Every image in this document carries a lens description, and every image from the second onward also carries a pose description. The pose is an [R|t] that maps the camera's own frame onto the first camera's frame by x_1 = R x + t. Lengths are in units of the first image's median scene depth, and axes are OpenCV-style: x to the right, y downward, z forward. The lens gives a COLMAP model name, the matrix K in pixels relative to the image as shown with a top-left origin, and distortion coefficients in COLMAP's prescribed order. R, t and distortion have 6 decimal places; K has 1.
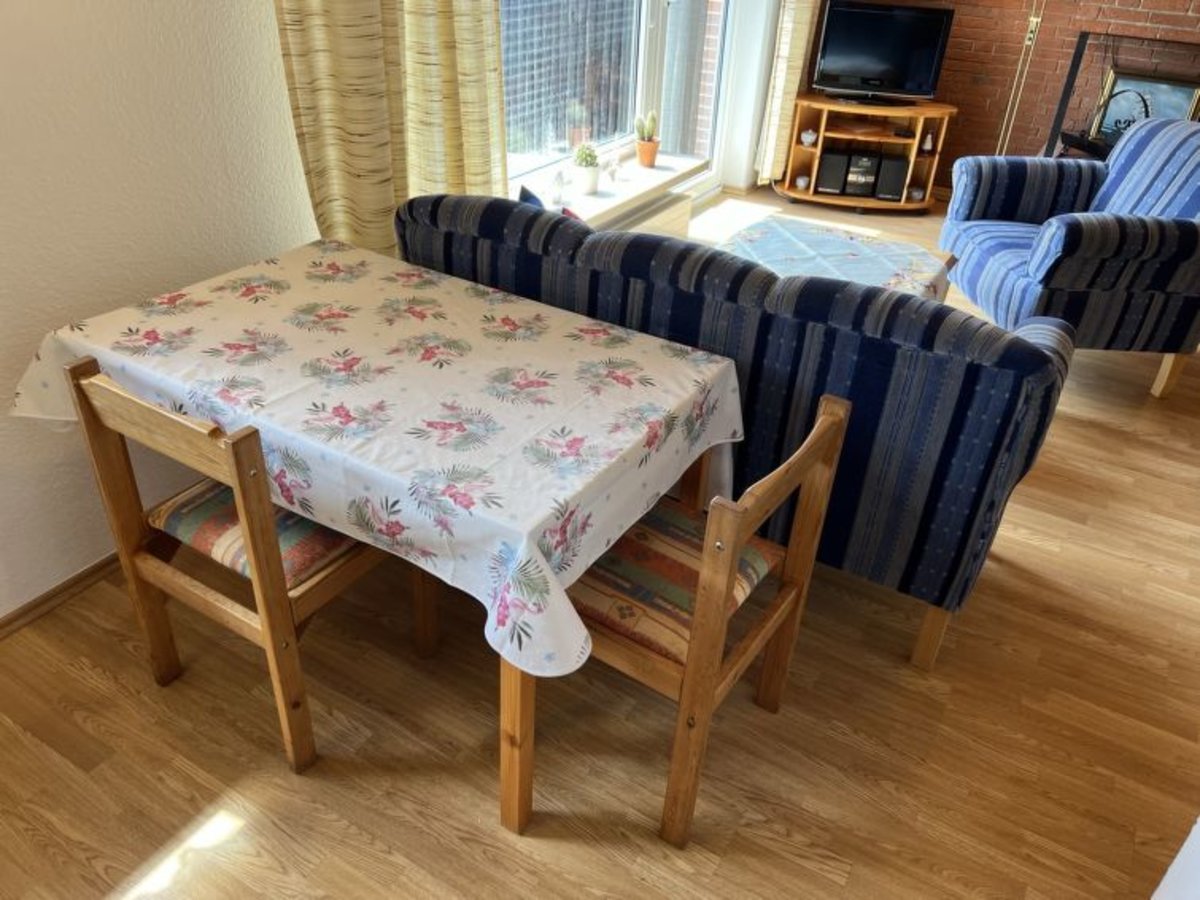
lens RADIAL K [[908.8, 0, 587.6], [0, 908.8, 458.4], [0, 0, 1]] dist [0.032303, -0.049328]
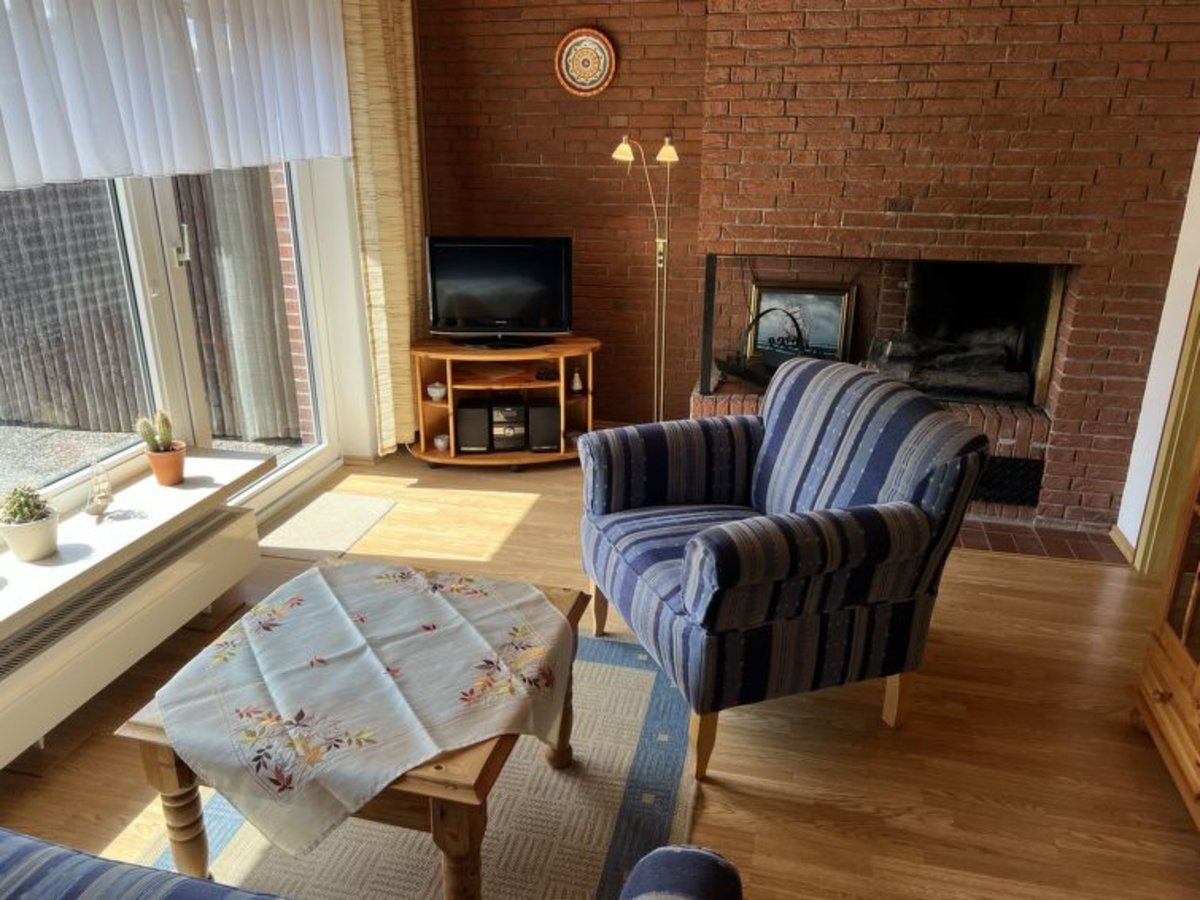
lens RADIAL K [[908.8, 0, 603.4], [0, 908.8, 443.3], [0, 0, 1]] dist [0.032303, -0.049328]
pose [[0.951979, -0.135681, 0.274458, 0.185332], [0.191193, 0.963614, -0.186796, -0.151551], [-0.239127, 0.230300, 0.943282, 0.249429]]
